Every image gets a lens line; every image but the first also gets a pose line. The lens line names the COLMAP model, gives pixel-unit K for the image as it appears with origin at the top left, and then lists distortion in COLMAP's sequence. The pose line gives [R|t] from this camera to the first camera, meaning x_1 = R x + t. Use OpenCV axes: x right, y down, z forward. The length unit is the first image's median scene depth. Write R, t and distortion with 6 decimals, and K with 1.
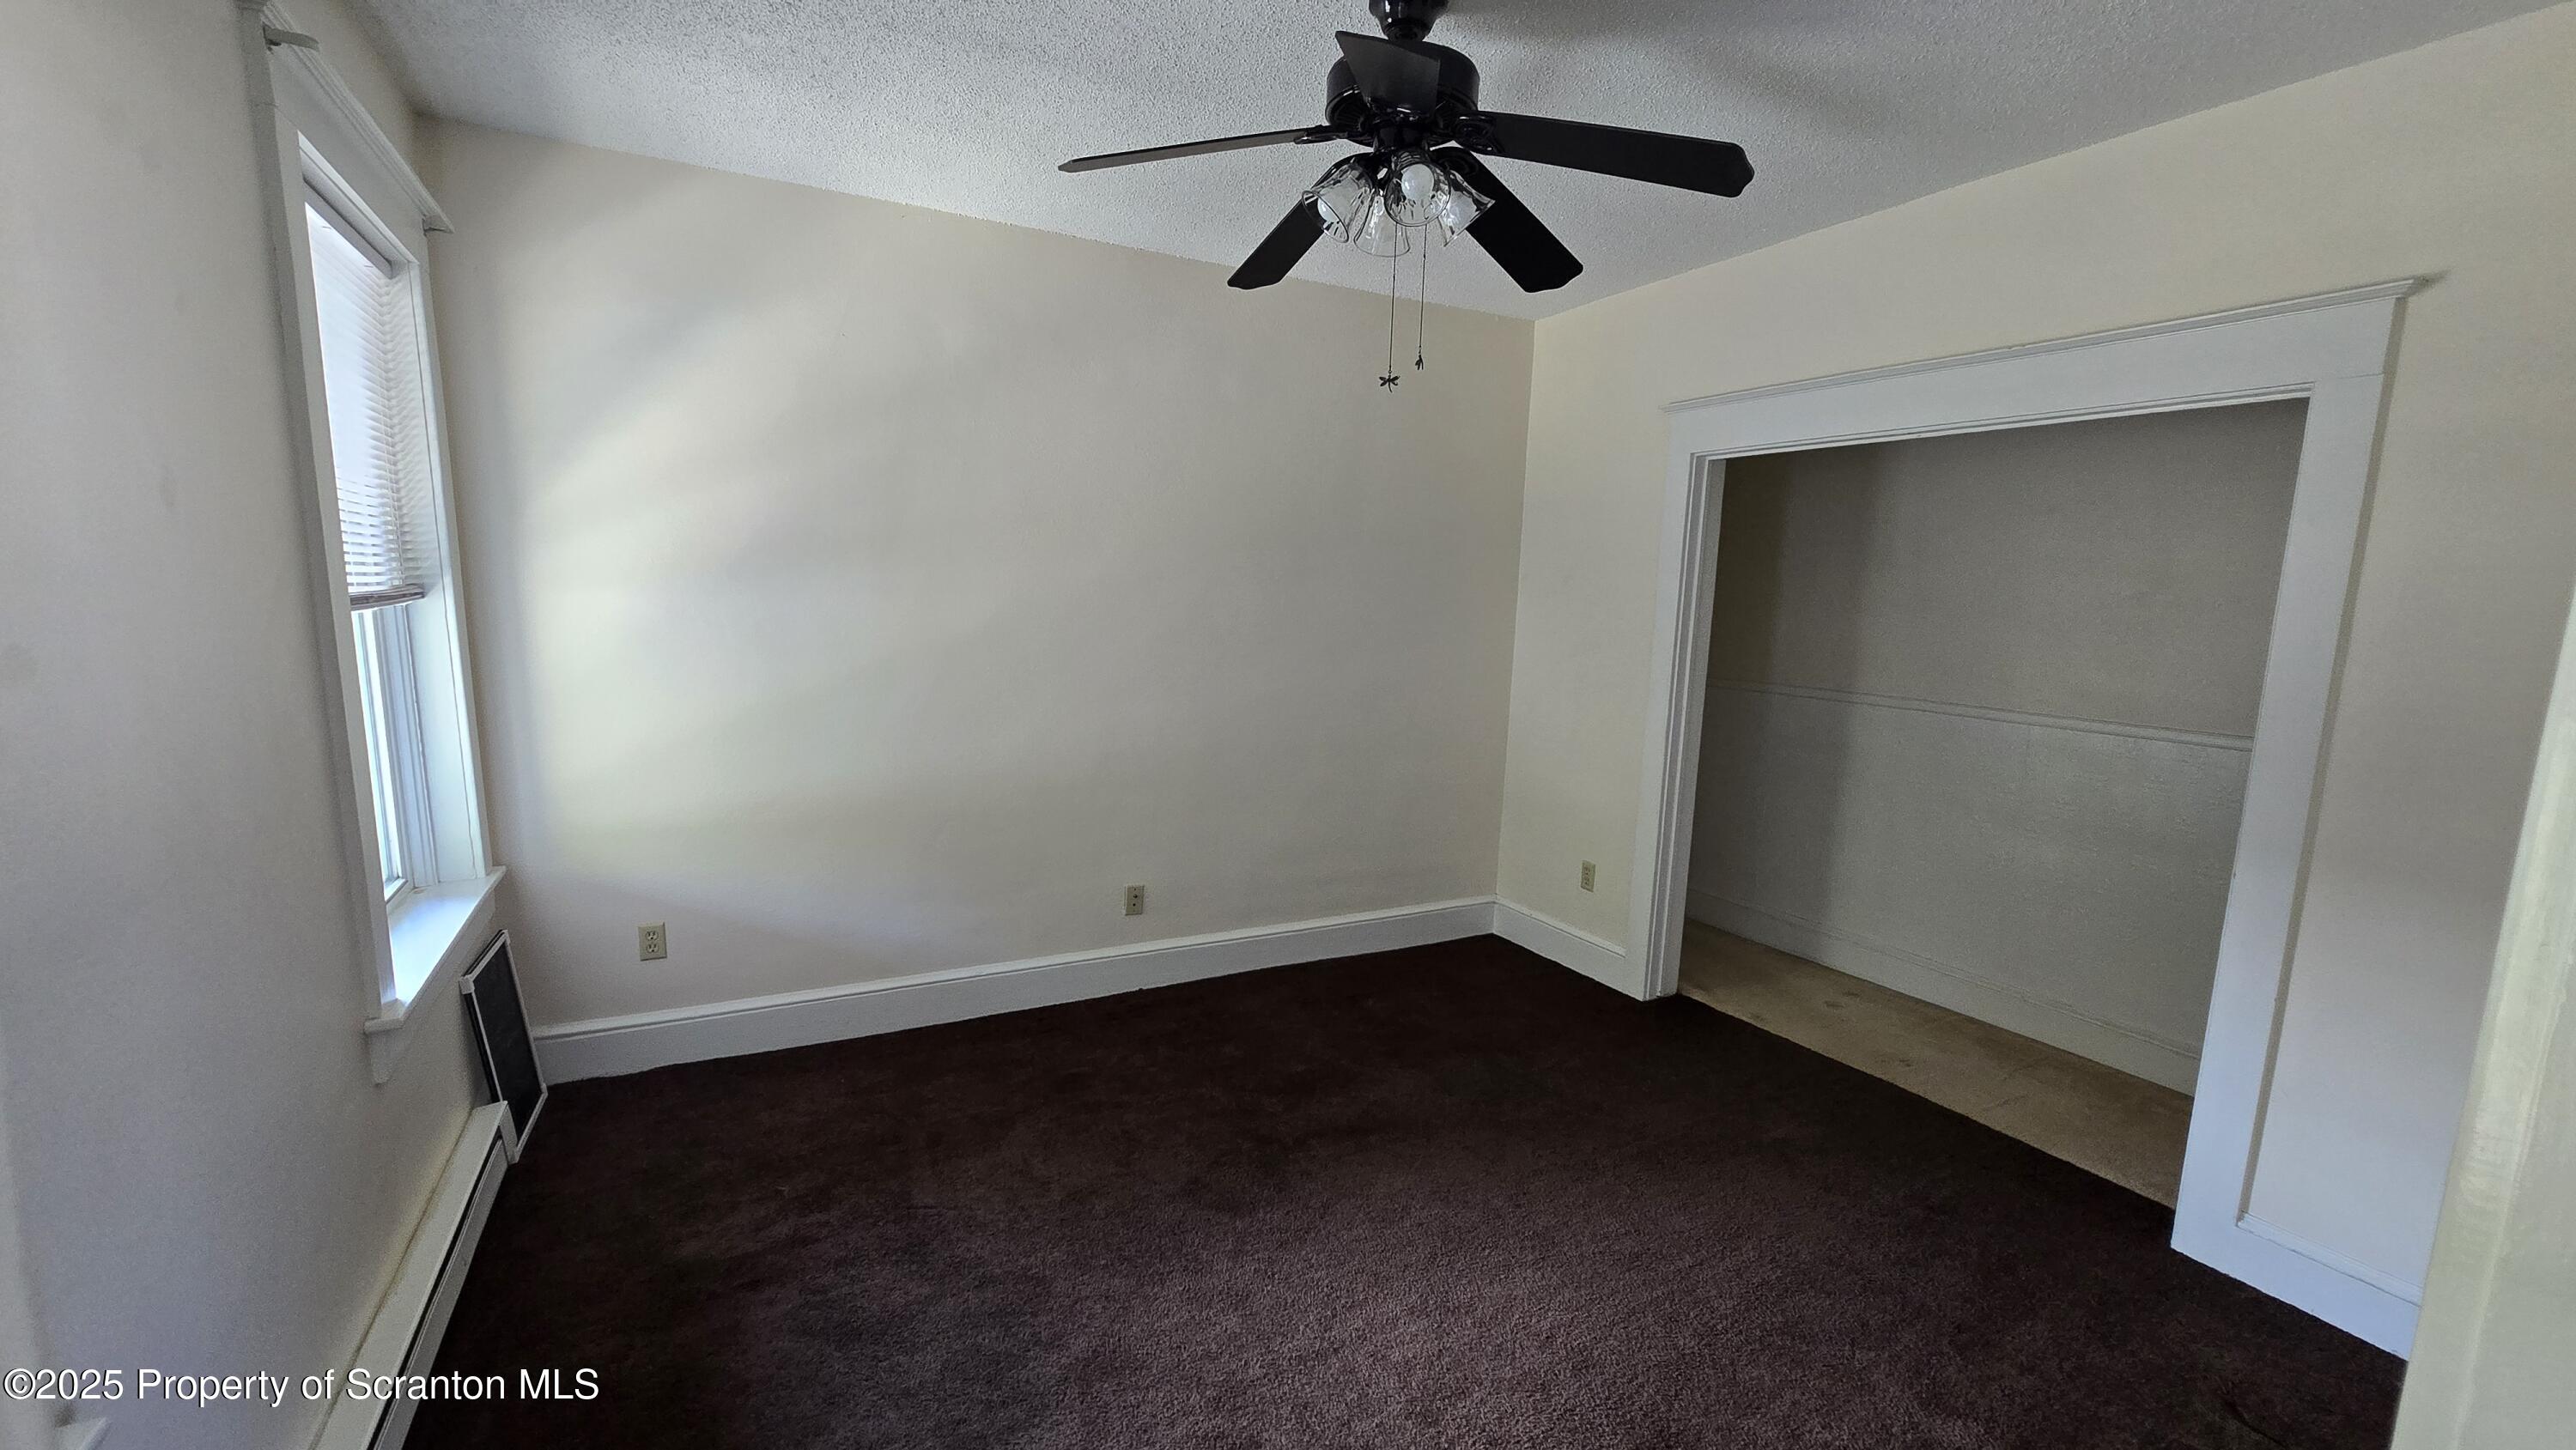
lens RADIAL K [[1047.3, 0, 1263.8], [0, 1047.3, 751.0], [0, 0, 1]] dist [-0.000097, 0.000789]
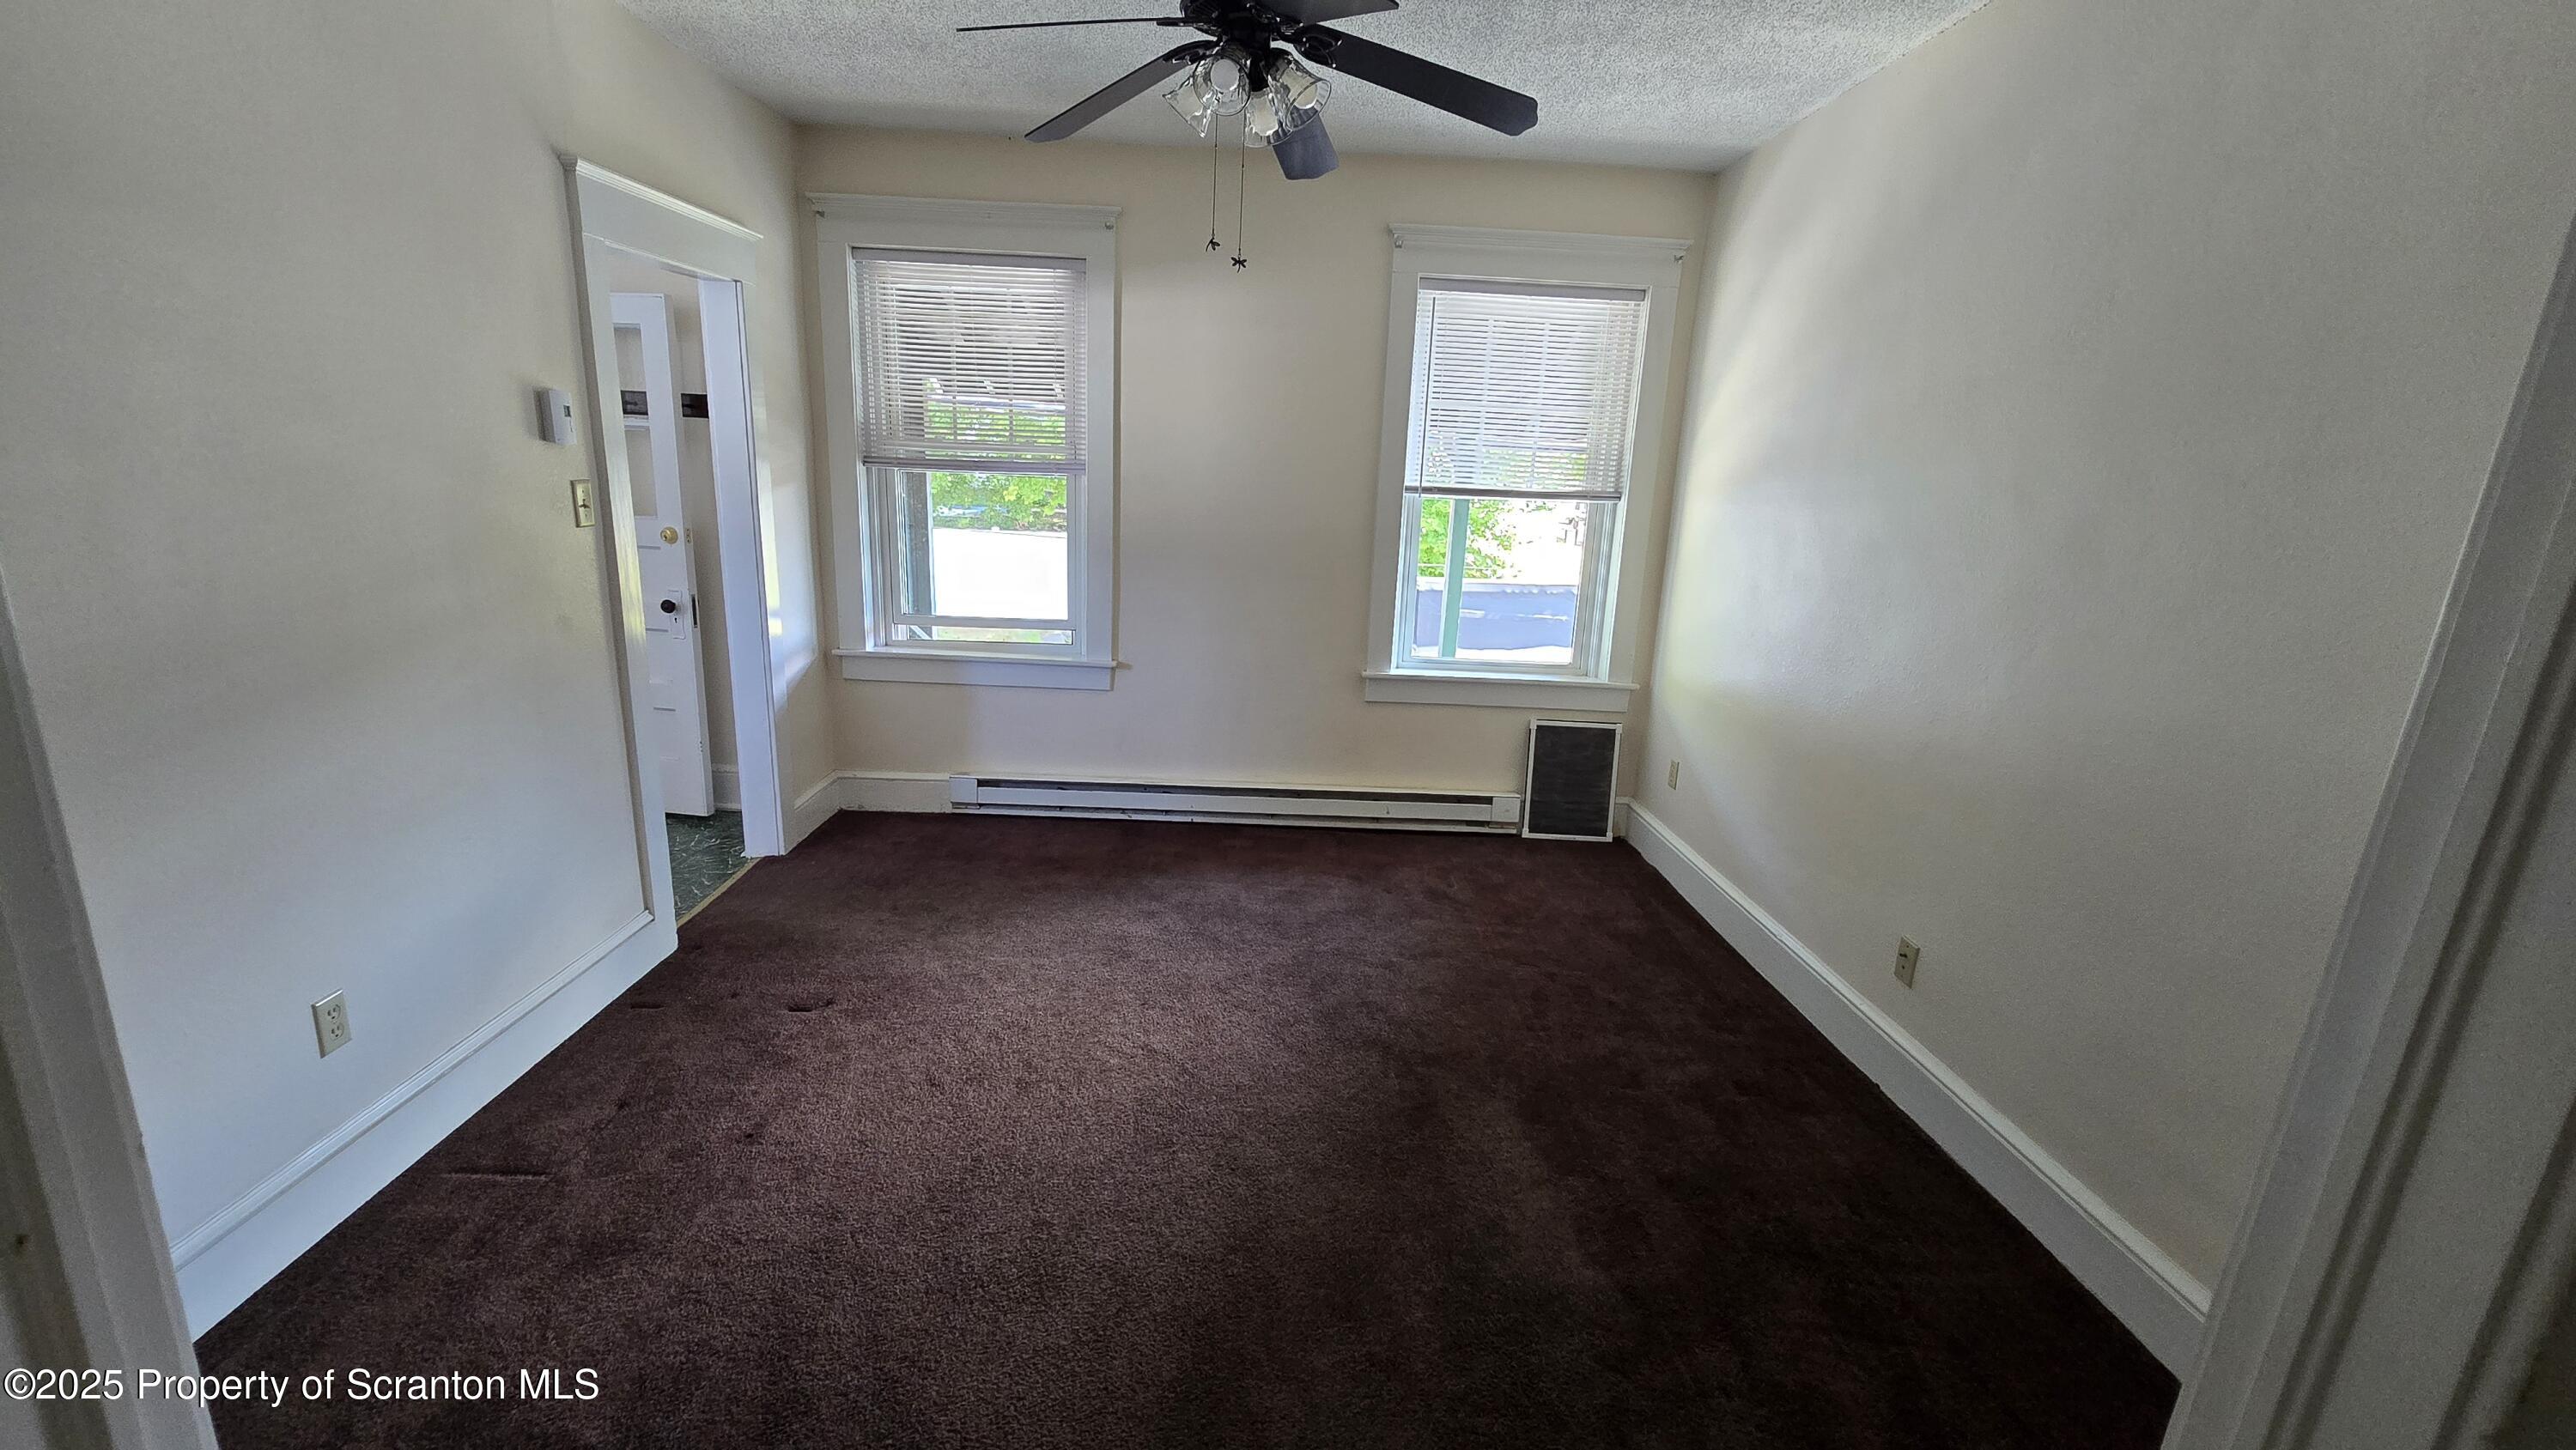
lens RADIAL K [[1047.3, 0, 1263.8], [0, 1047.3, 751.0], [0, 0, 1]] dist [-0.000097, 0.000789]
pose [[-0.445439, 0.185884, -0.875803, 0.912770], [-0.189669, 0.936415, 0.295216, -0.155085], [0.874991, 0.297613, -0.381859, 1.227939]]
